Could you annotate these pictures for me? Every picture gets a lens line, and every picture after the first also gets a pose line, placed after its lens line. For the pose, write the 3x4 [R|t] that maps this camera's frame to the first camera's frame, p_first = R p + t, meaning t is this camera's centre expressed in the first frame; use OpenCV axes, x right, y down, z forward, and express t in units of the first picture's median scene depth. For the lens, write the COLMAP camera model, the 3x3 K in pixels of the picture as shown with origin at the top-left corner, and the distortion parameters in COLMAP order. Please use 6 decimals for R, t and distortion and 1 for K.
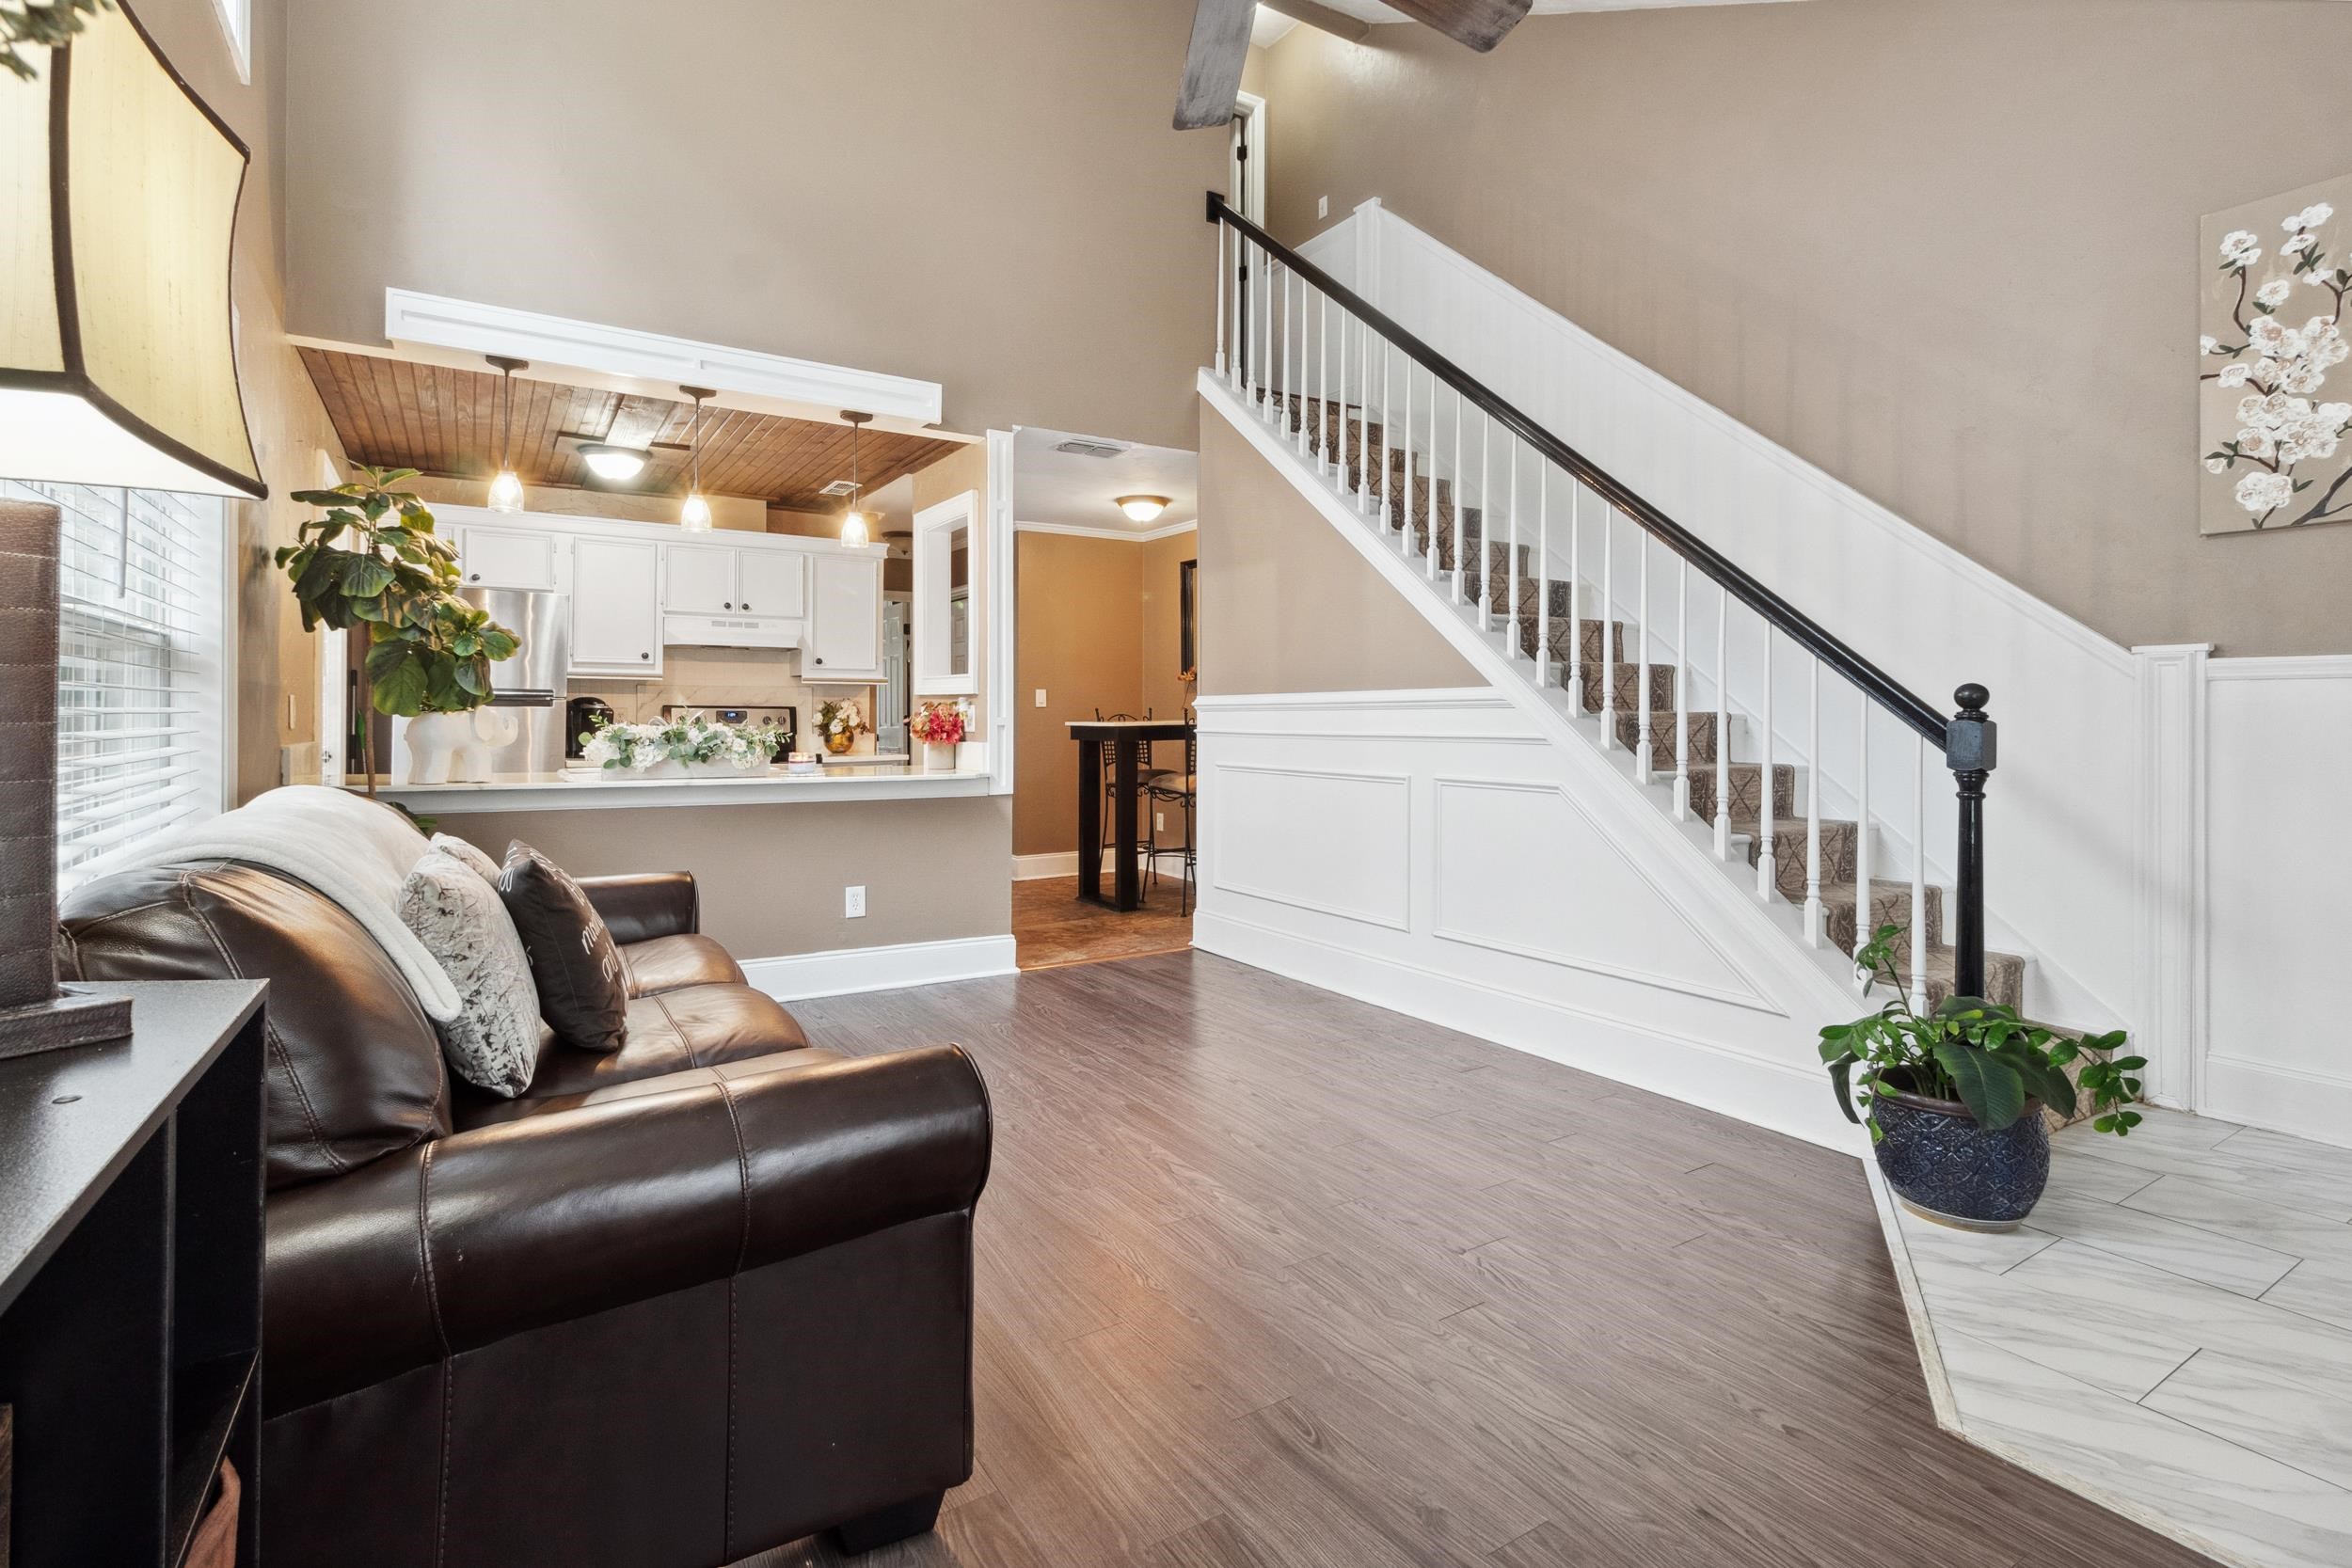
lens RADIAL K [[1110.5, 0, 1153.6], [0, 1110.5, 715.7], [0, 0, 1]] dist [0.000956, 0.000573]
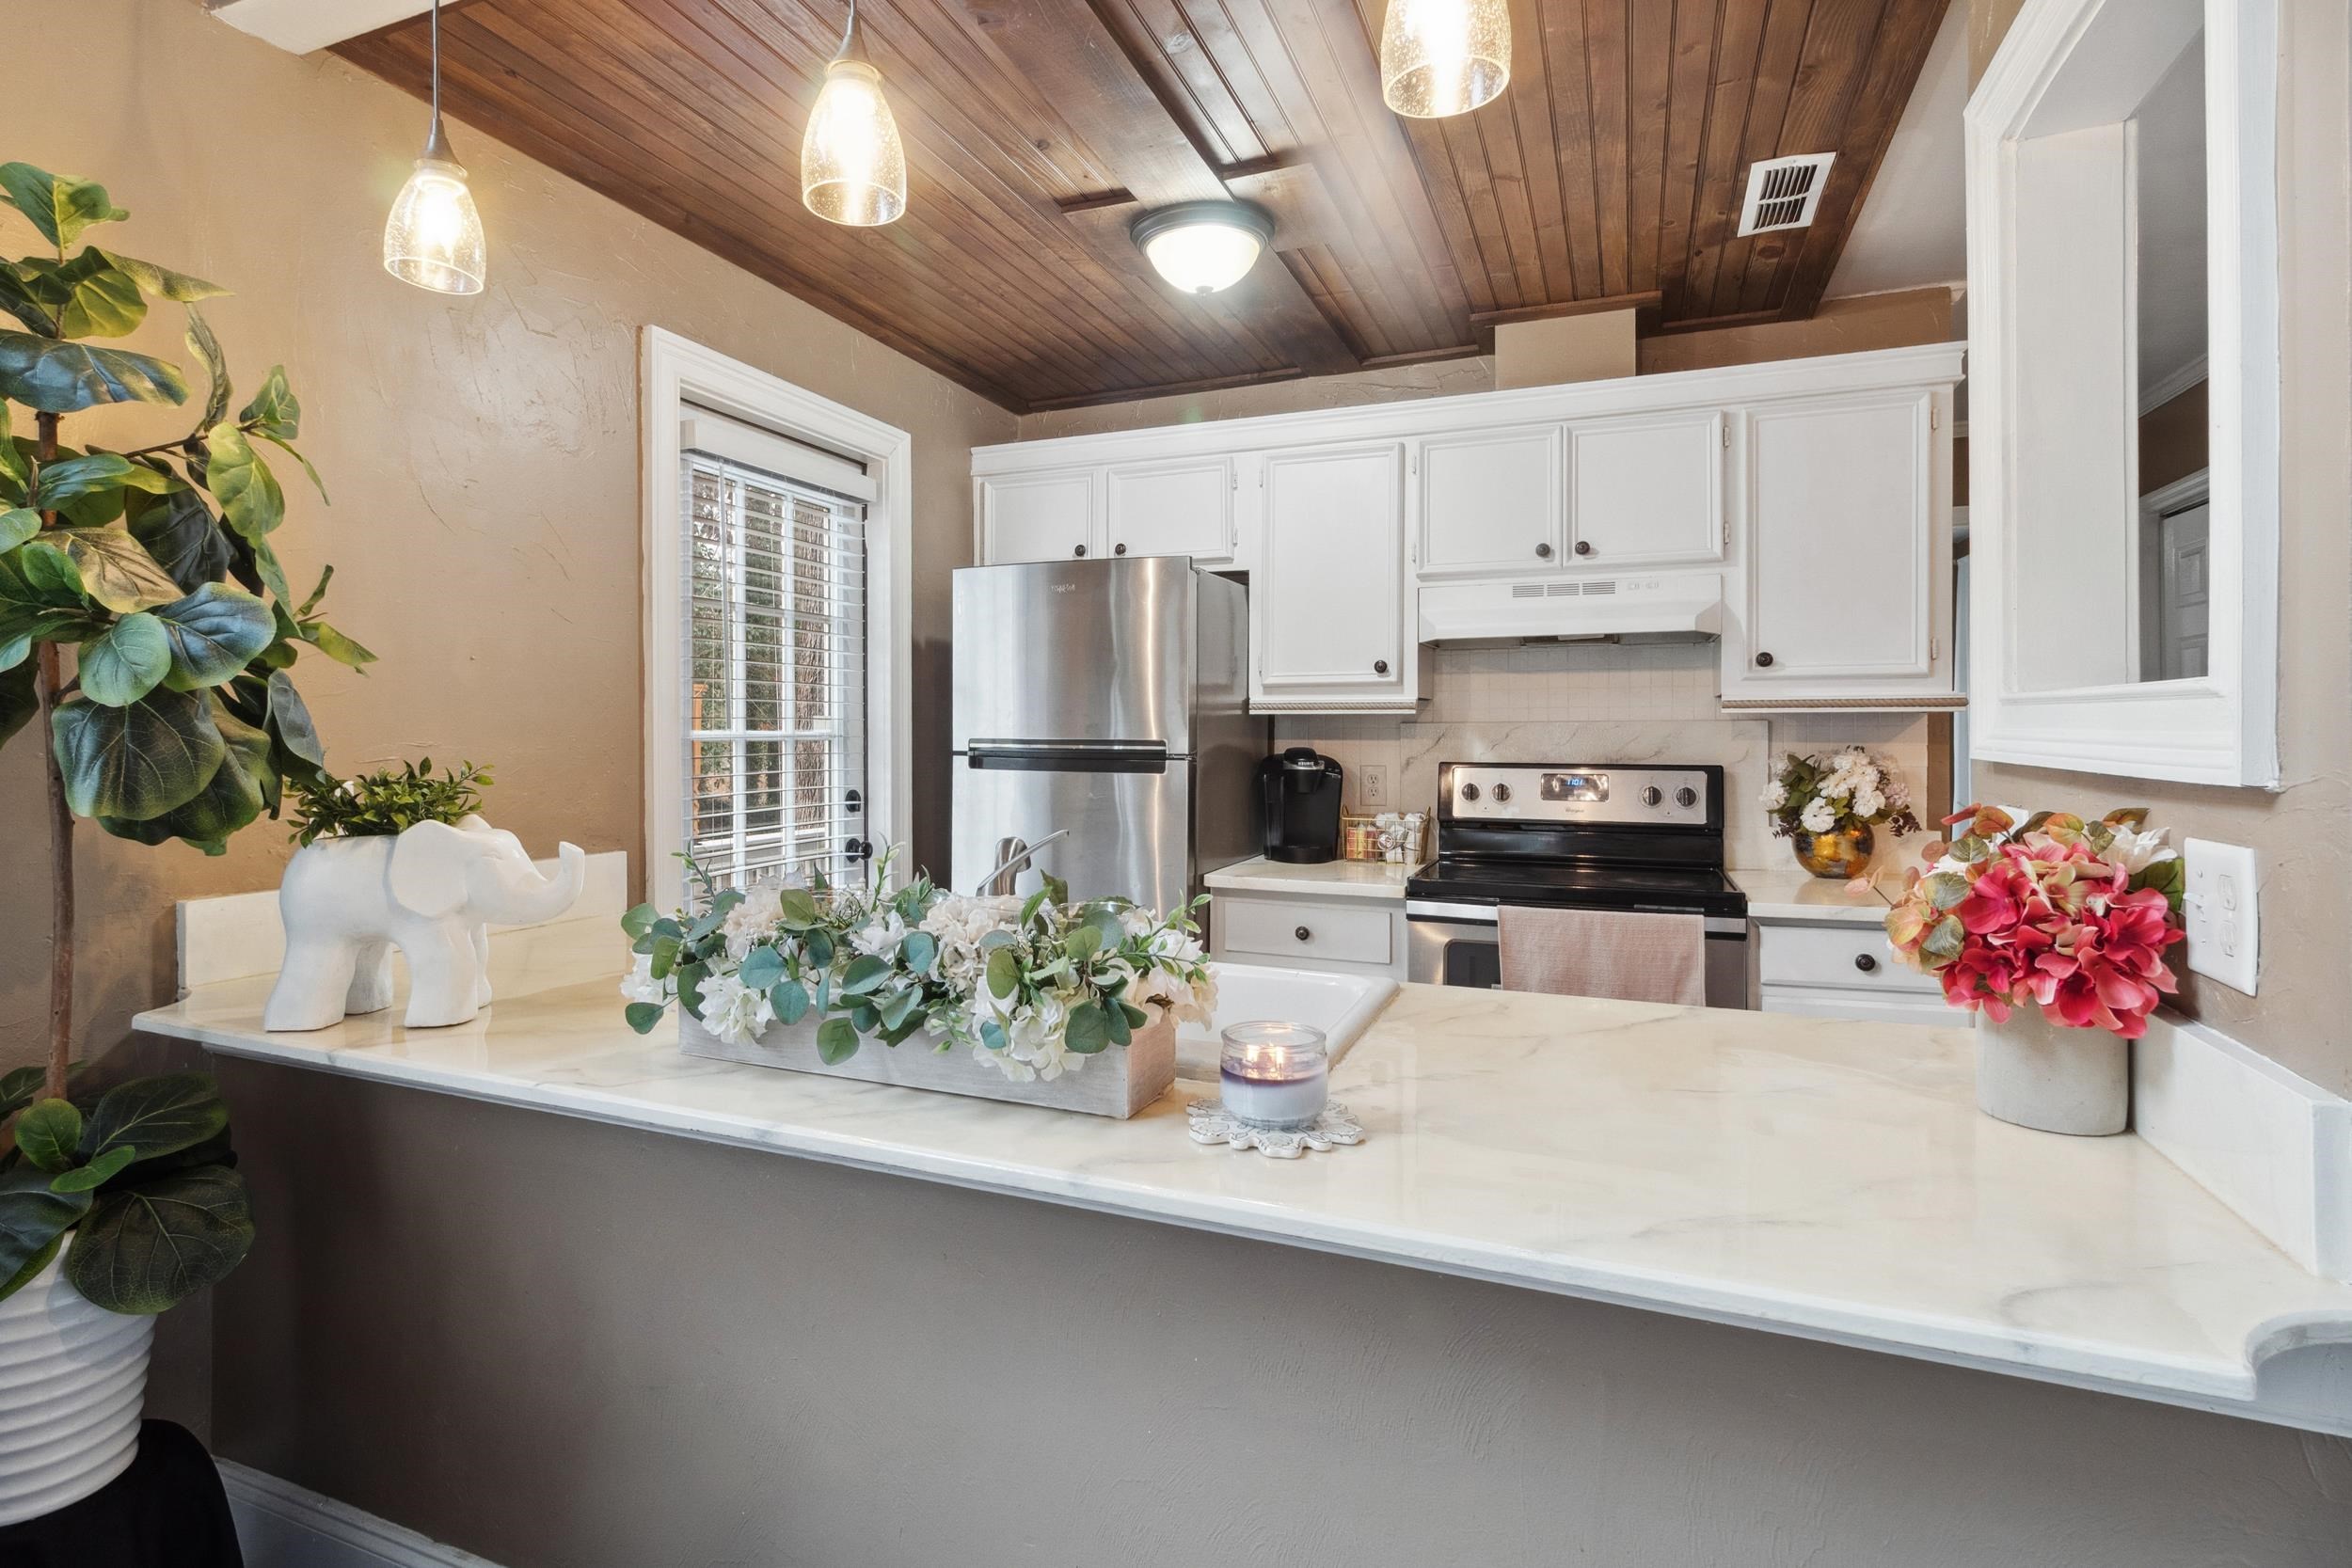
lens RADIAL K [[1155.9, 0, 1157.1], [0, 1155.9, 730.3], [0, 0, 1]] dist [0.002512, 0.000343]
pose [[0.591010, -0.005169, -0.806648, -0.182079], [0.003284, 0.999987, -0.004001, -0.045441], [0.806658, -0.000284, 0.591019, 1.180764]]
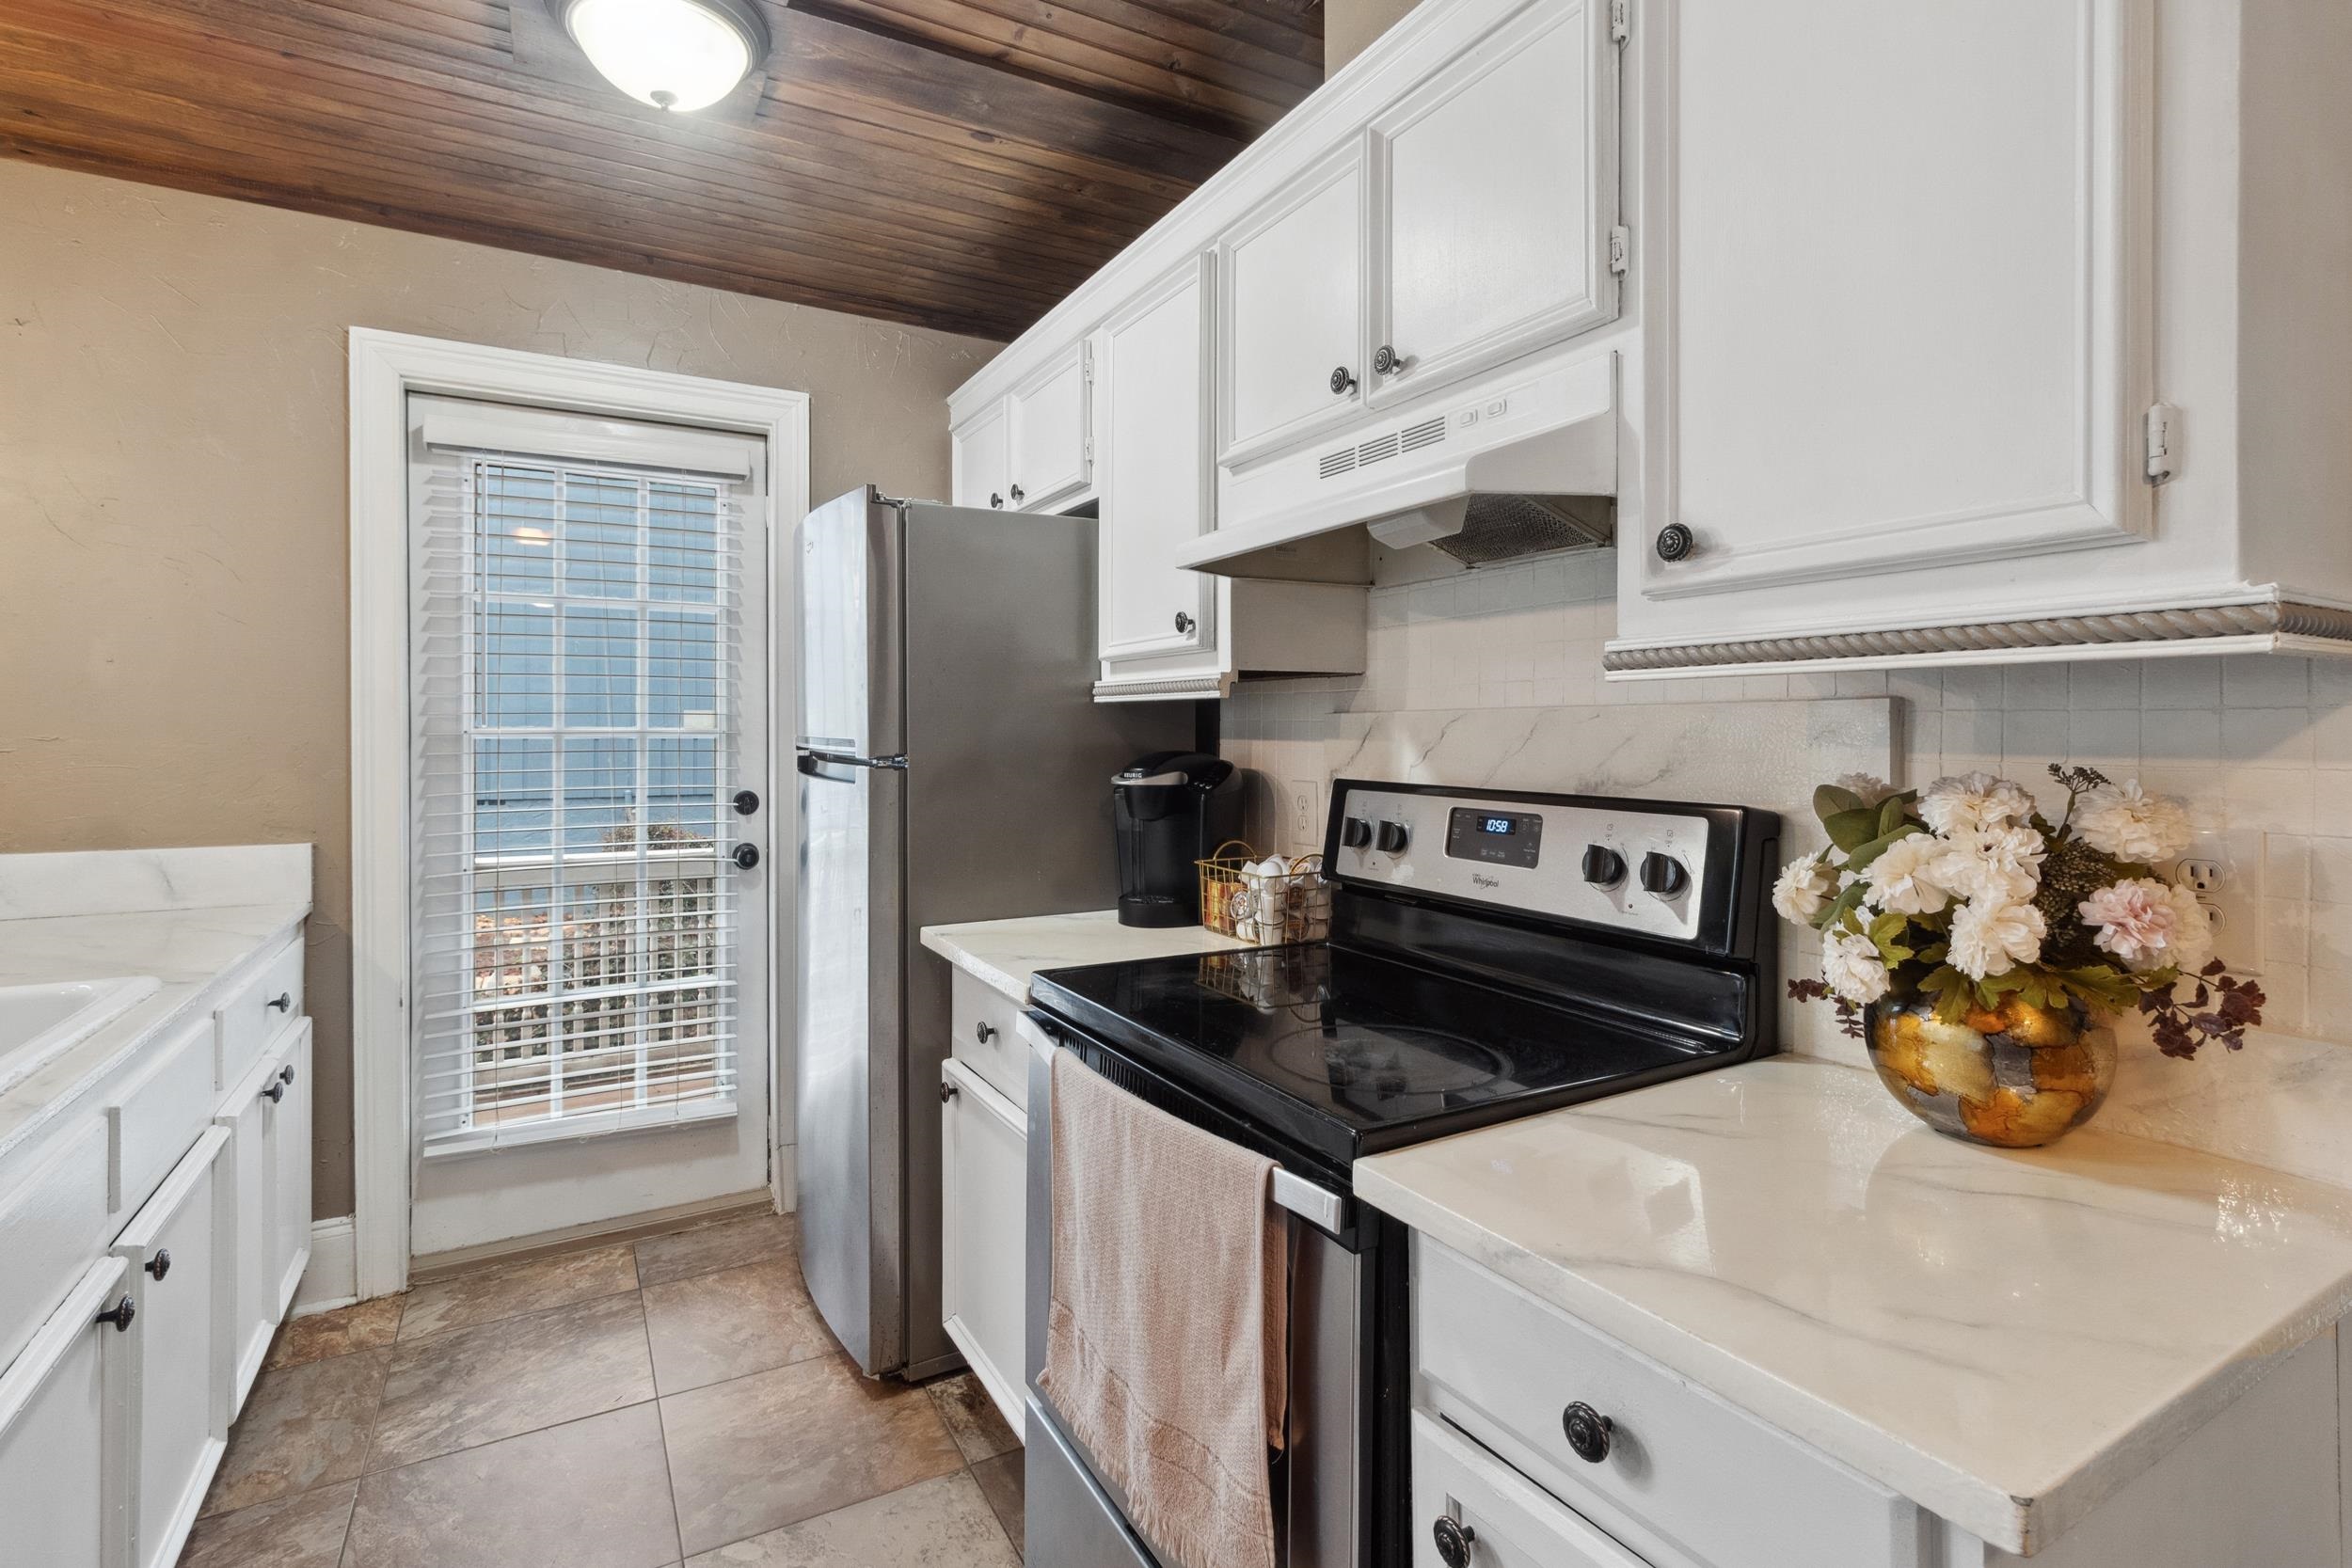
lens RADIAL K [[1110.5, 0, 1153.6], [0, 1110.5, 715.7], [0, 0, 1]] dist [0.000956, 0.000573]
pose [[-0.048016, -0.015495, -0.998726, -0.281644], [0.000284, 0.999879, -0.015526, -0.044123], [0.998847, -0.001029, -0.048006, 1.960176]]
